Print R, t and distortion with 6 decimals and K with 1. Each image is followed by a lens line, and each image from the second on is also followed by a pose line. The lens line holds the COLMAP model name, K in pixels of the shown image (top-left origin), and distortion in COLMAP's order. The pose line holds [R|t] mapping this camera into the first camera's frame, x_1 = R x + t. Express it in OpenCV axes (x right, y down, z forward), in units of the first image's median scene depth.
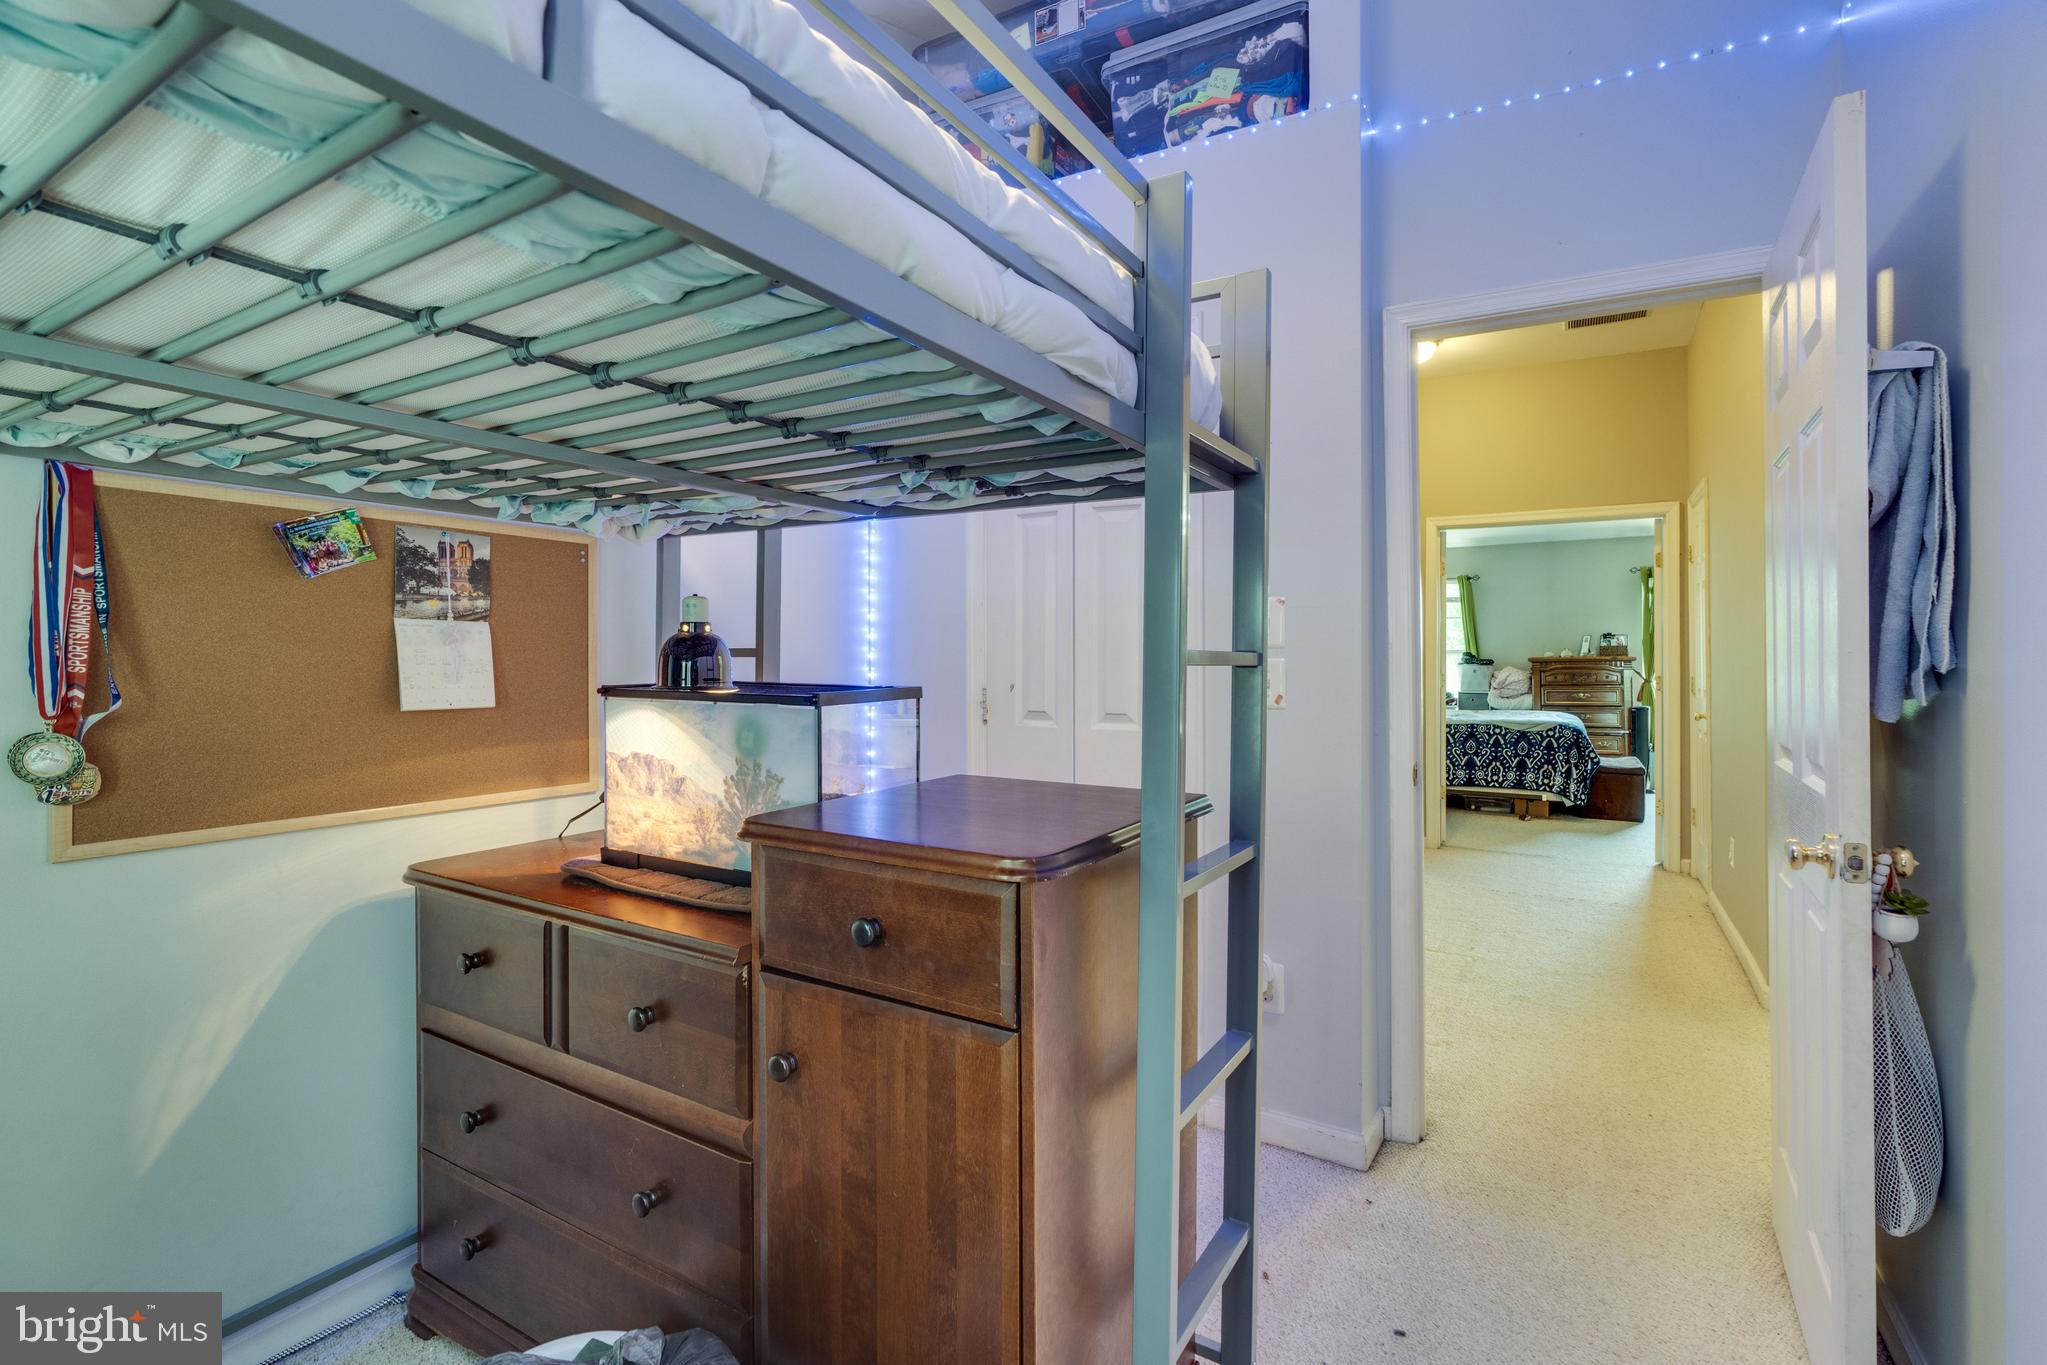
lens RADIAL K [[958.1, 0, 1033.9], [0, 958.1, 651.3], [0, 0, 1]] dist [-0.002527, 0.000107]
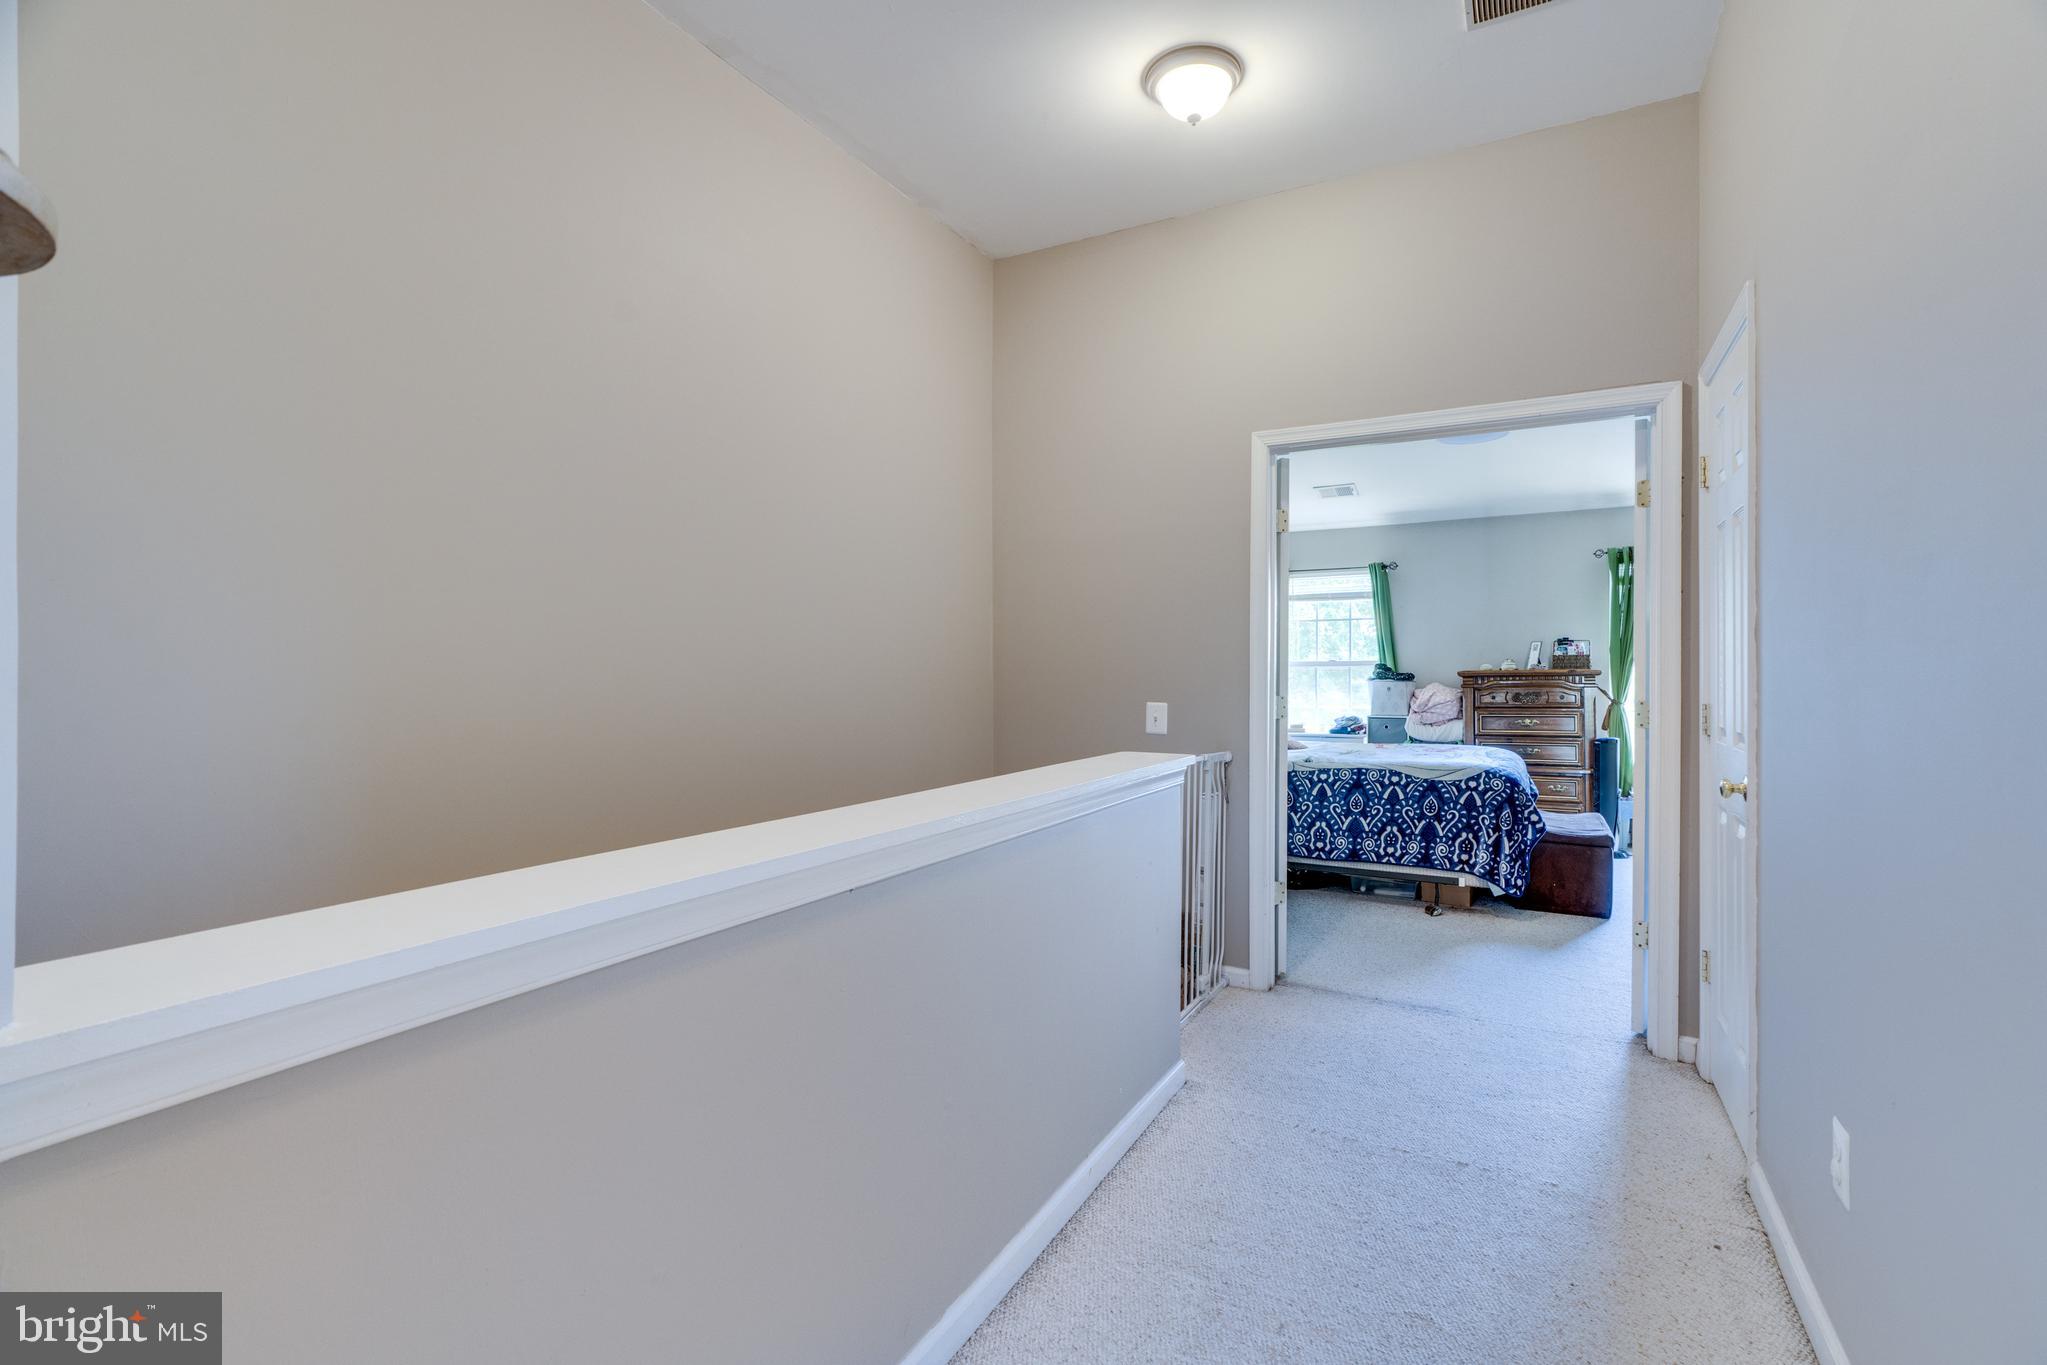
lens RADIAL K [[958.1, 0, 1017.5], [0, 958.1, 679.0], [0, 0, 1]] dist [-0.002527, 0.000107]
pose [[0.999902, -0.000518, 0.013995, 0.209814], [0.000345, 0.999924, 0.012313, 0.004484], [-0.014001, -0.012307, 0.999826, 0.333274]]
